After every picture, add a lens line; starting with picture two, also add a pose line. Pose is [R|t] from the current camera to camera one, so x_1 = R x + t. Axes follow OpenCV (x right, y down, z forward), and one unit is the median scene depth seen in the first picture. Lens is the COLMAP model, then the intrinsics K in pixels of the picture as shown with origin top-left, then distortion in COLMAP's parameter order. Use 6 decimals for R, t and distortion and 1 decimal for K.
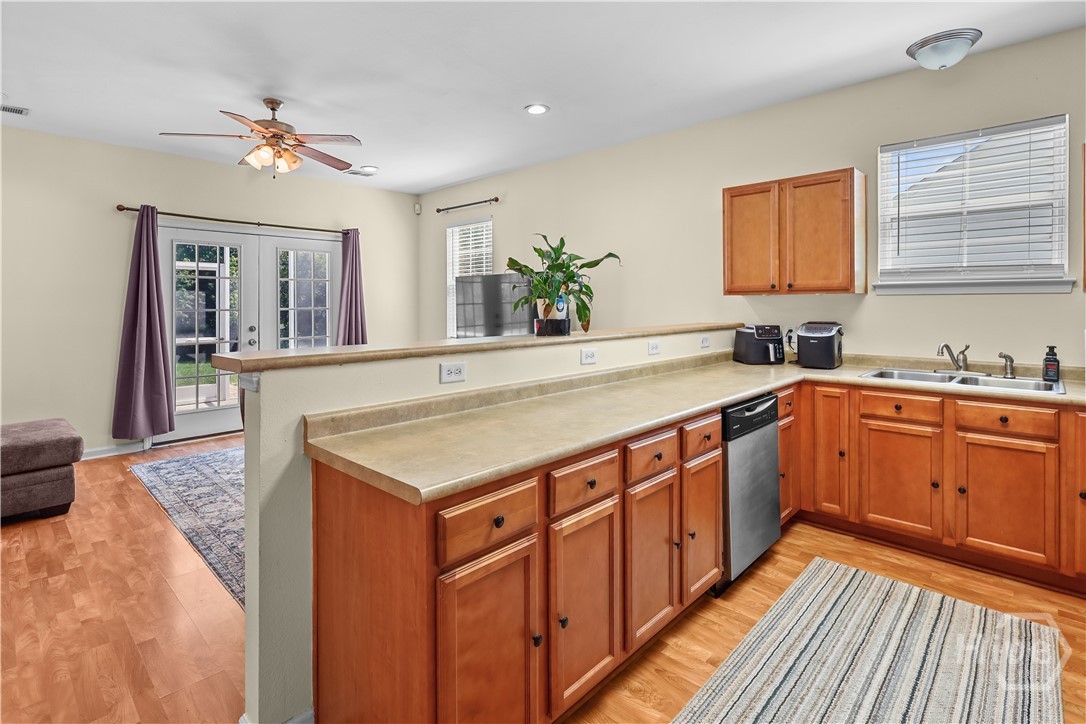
lens RADIAL K [[521.1, 0, 526.0], [0, 521.1, 304.3], [0, 0, 1]] dist [-0.013453, 0.000423]
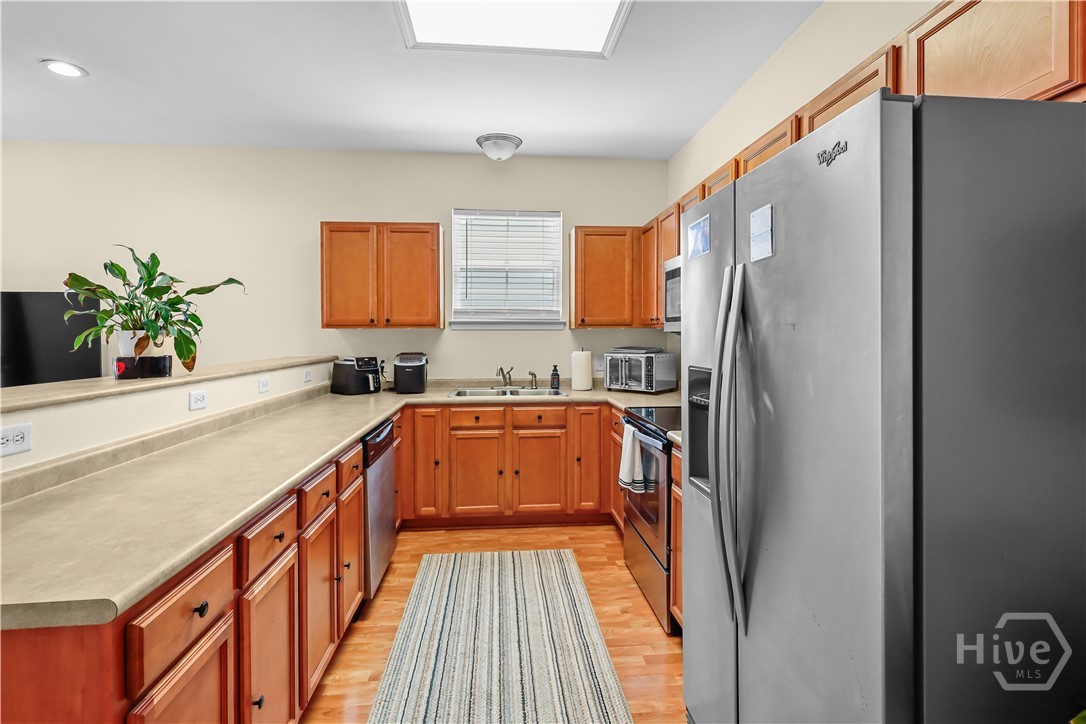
lens RADIAL K [[521.1, 0, 543.5], [0, 521.1, 340.2], [0, 0, 1]] dist [-0.013453, 0.000423]
pose [[0.648238, -0.005137, 0.761421, -0.154735], [0.000448, 0.999980, 0.006366, -0.001157], [-0.761438, -0.003786, 0.648227, 0.041701]]
